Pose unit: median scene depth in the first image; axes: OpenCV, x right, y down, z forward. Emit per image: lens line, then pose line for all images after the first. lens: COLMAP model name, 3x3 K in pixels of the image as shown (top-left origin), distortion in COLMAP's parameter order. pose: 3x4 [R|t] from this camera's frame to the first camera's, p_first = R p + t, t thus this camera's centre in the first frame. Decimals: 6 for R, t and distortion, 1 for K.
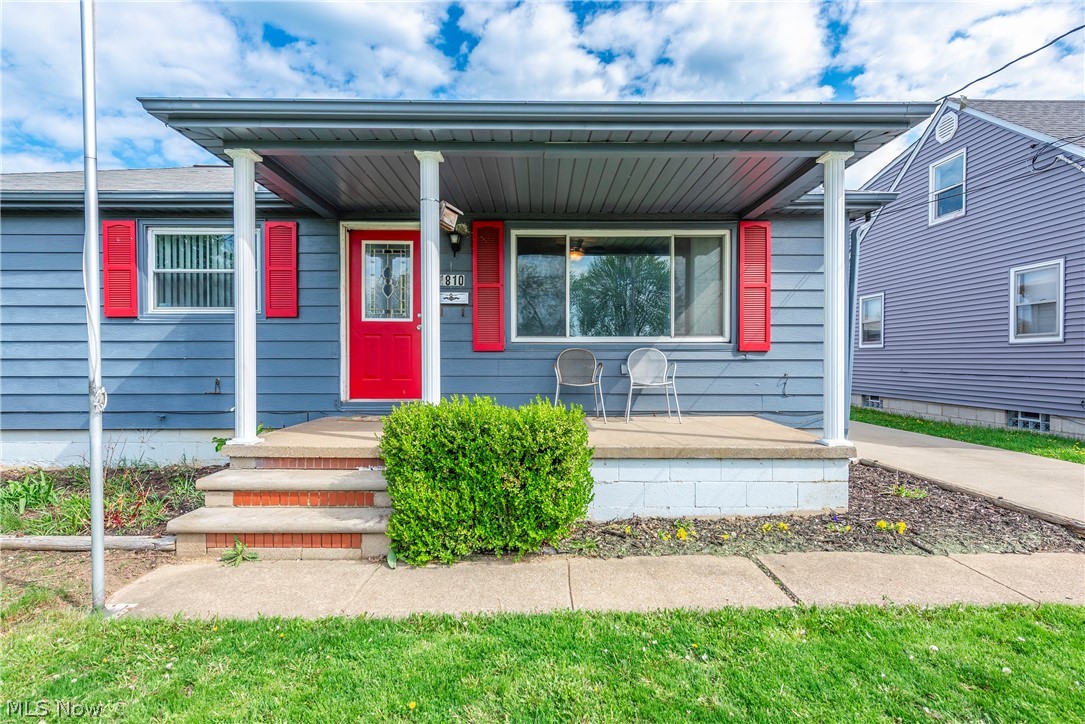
lens RADIAL K [[548.0, 0, 542.5], [0, 548.0, 362.0], [0, 0, 1]] dist [0.030640, -0.017171]
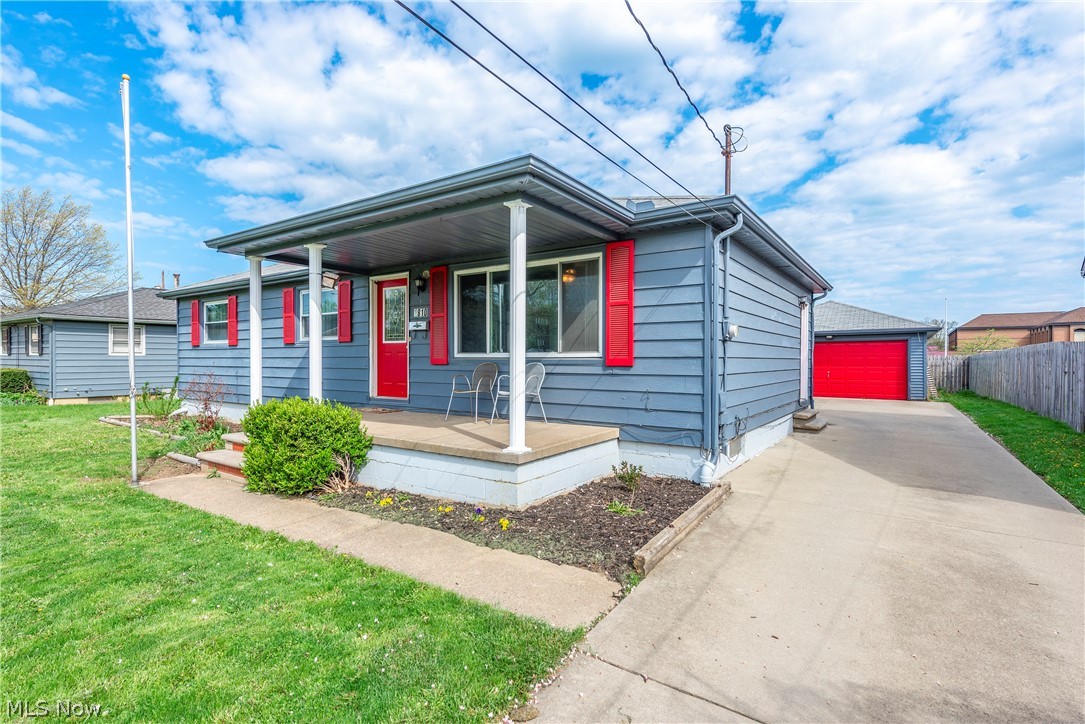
lens RADIAL K [[548.0, 0, 542.5], [0, 548.0, 362.0], [0, 0, 1]] dist [0.030640, -0.017171]
pose [[0.806568, 0.004478, -0.591124, 0.883554], [-0.002492, 0.999988, 0.004175, -0.031214], [0.591136, -0.001894, 0.806570, 0.071007]]
